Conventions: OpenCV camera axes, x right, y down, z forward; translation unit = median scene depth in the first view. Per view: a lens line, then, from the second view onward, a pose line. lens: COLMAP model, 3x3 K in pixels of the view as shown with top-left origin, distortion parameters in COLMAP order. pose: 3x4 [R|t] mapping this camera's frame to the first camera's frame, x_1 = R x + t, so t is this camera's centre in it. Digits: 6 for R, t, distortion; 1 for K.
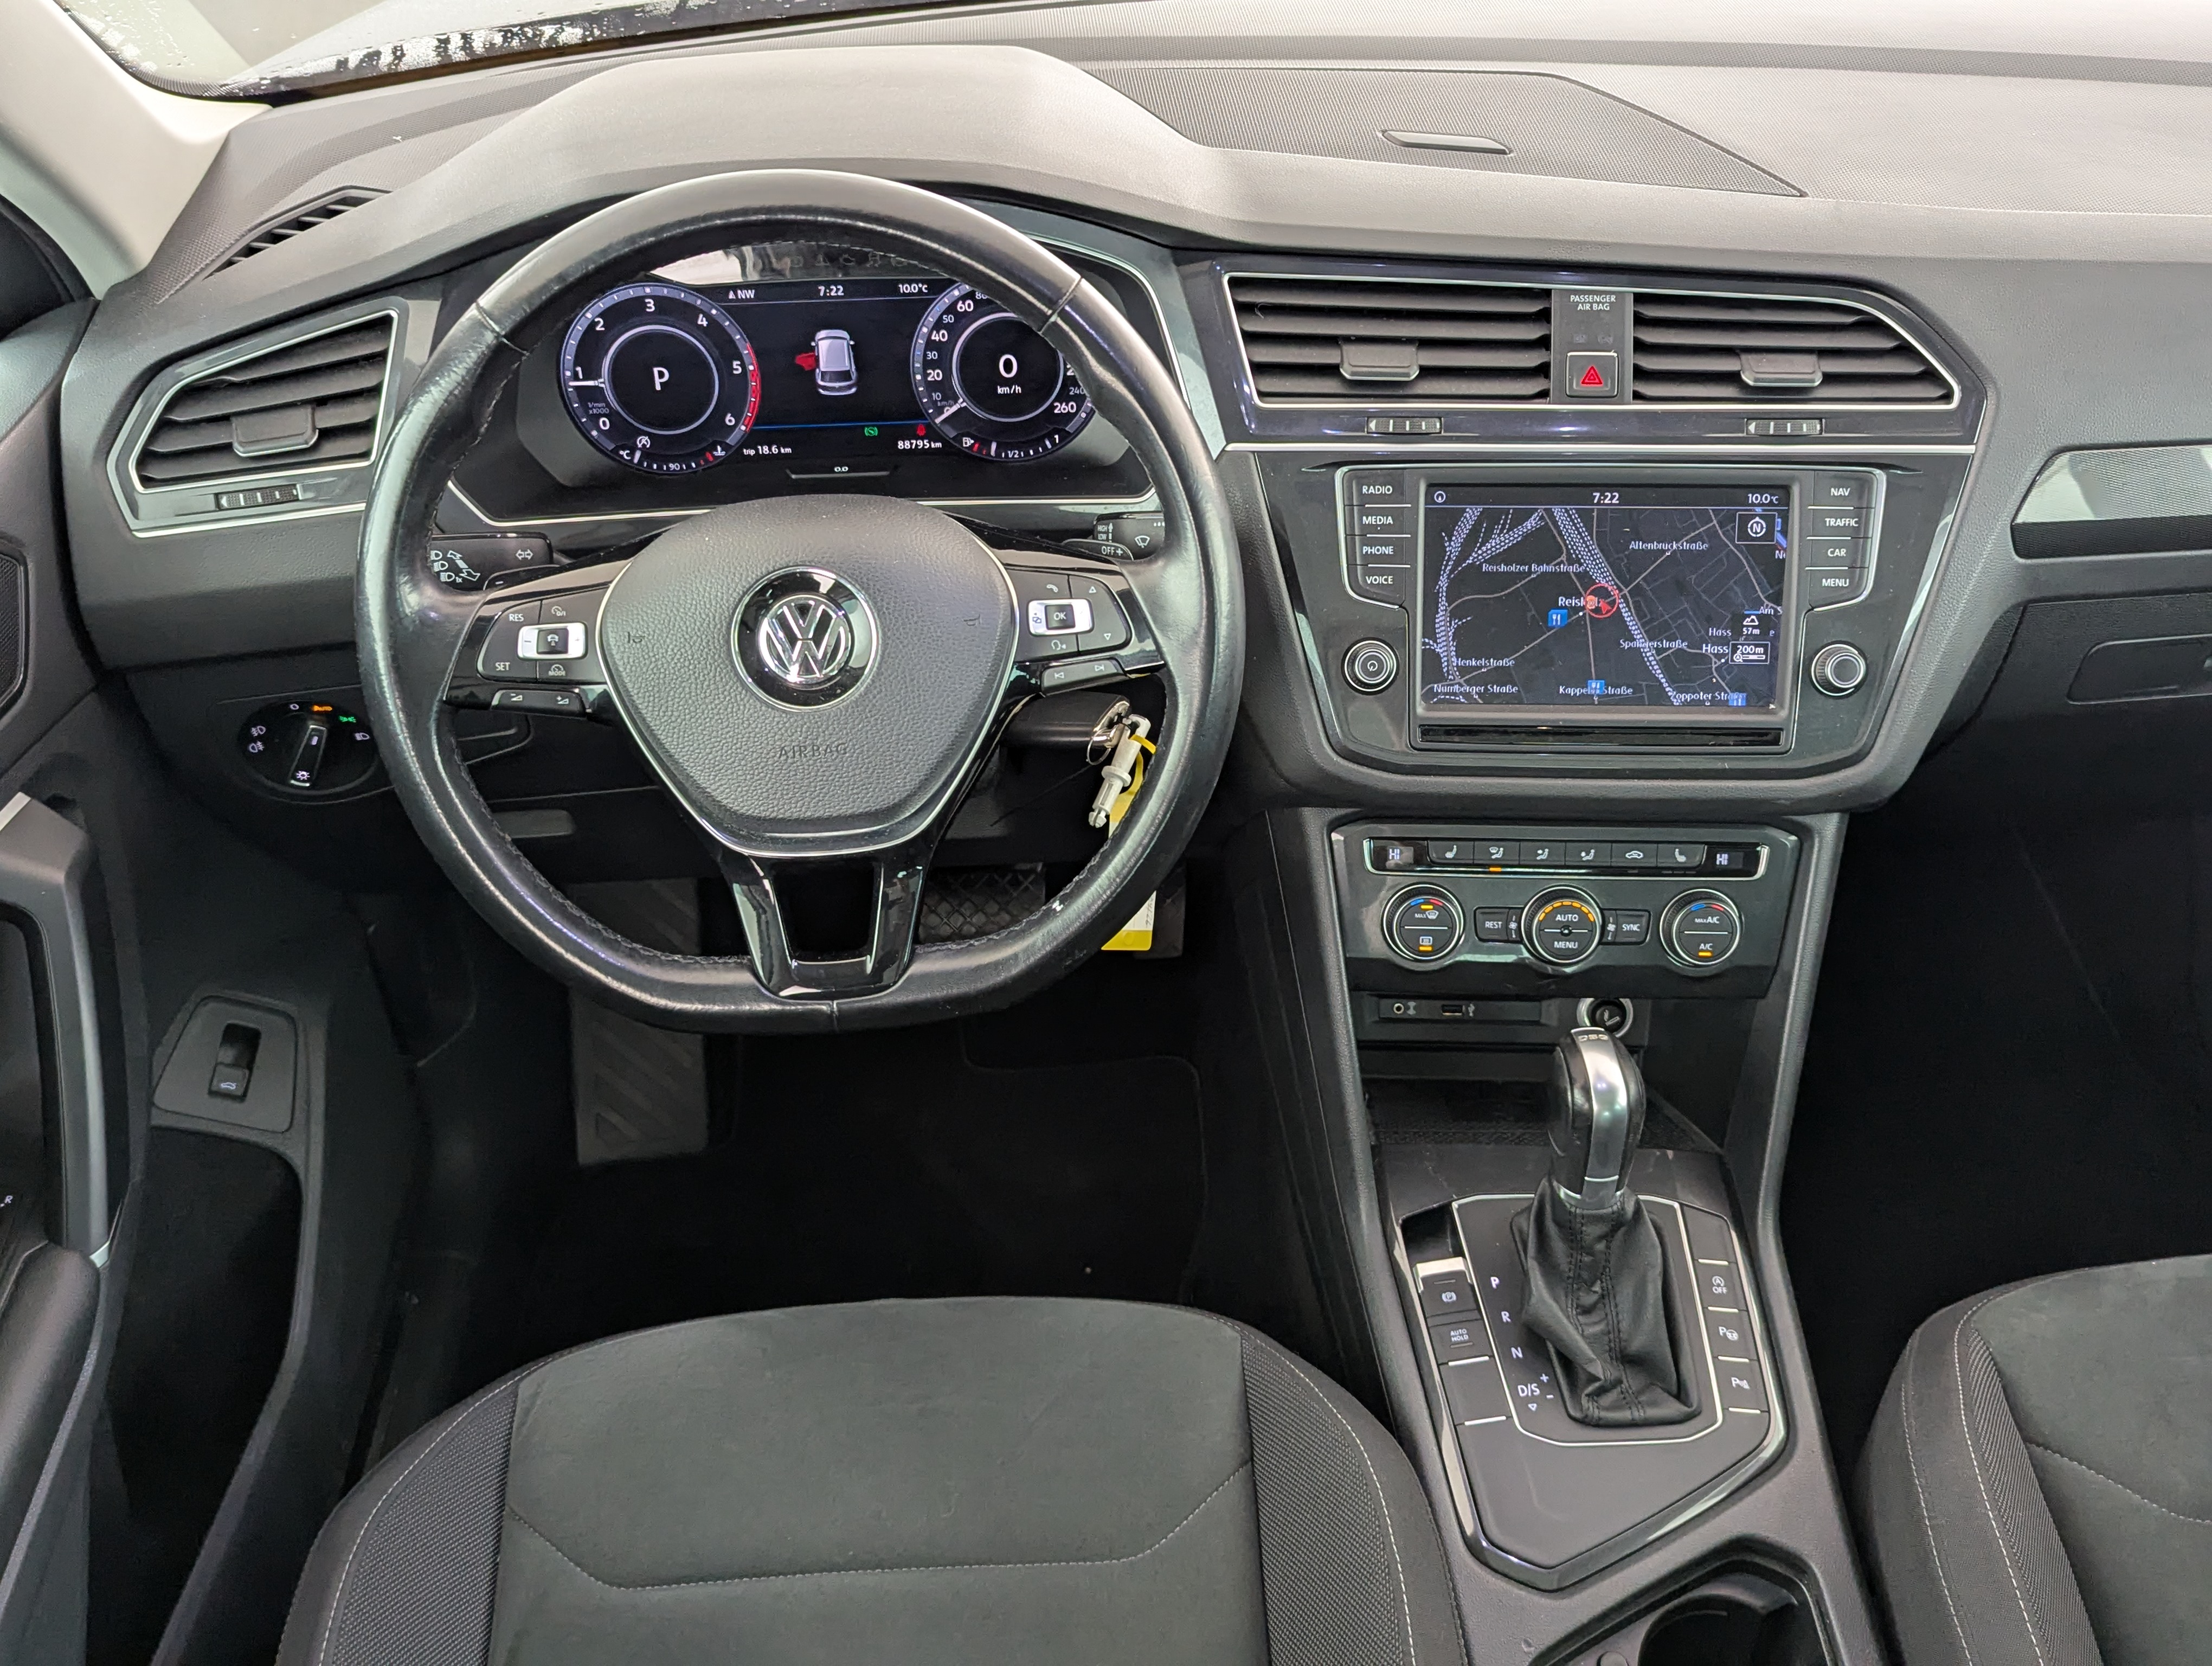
lens RADIAL K [[1988.9, 0, 1121.7], [0, 1988.9, 840.4], [0, 0, 1]] dist [0.048879, -0.051801]
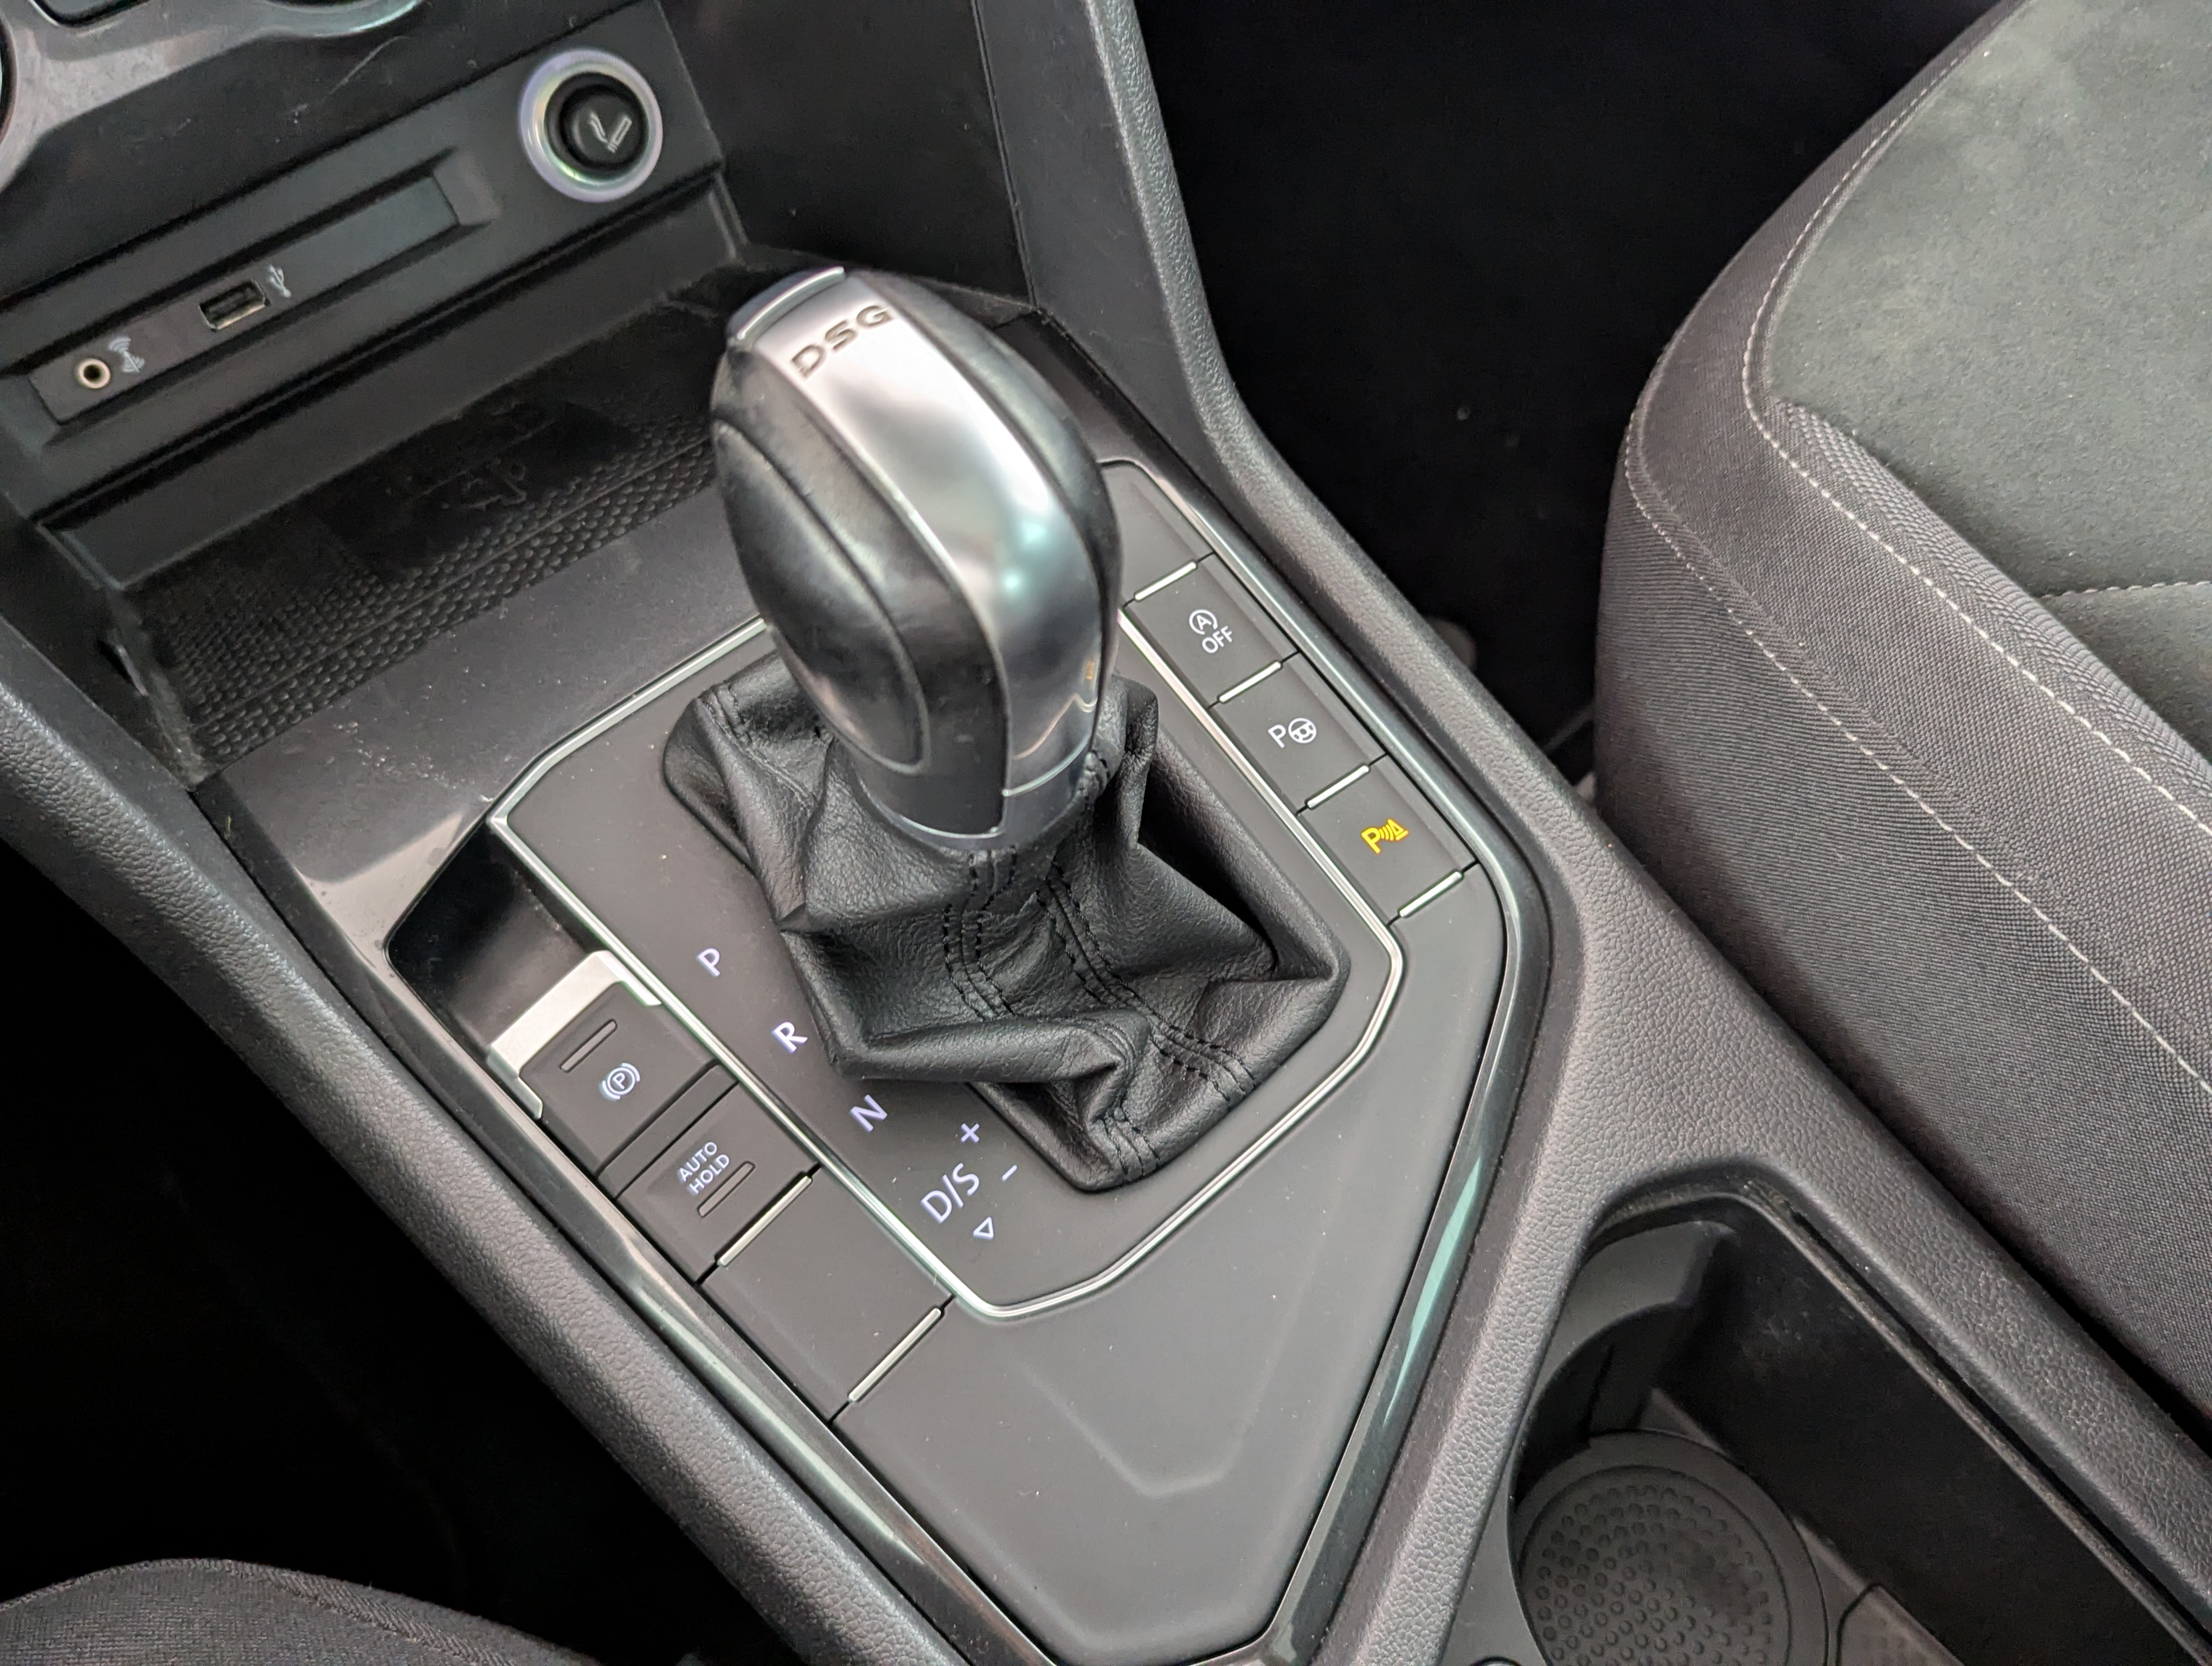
lens RADIAL K [[1988.9, 0, 1093.1], [0, 1988.9, 827.8], [0, 0, 1]] dist [0.048879, -0.051801]
pose [[0.787048, -0.549406, 0.280551, 0.154759], [0.415907, 0.808456, 0.416439, 0.086291], [-0.455607, -0.211074, 0.864795, 0.676378]]
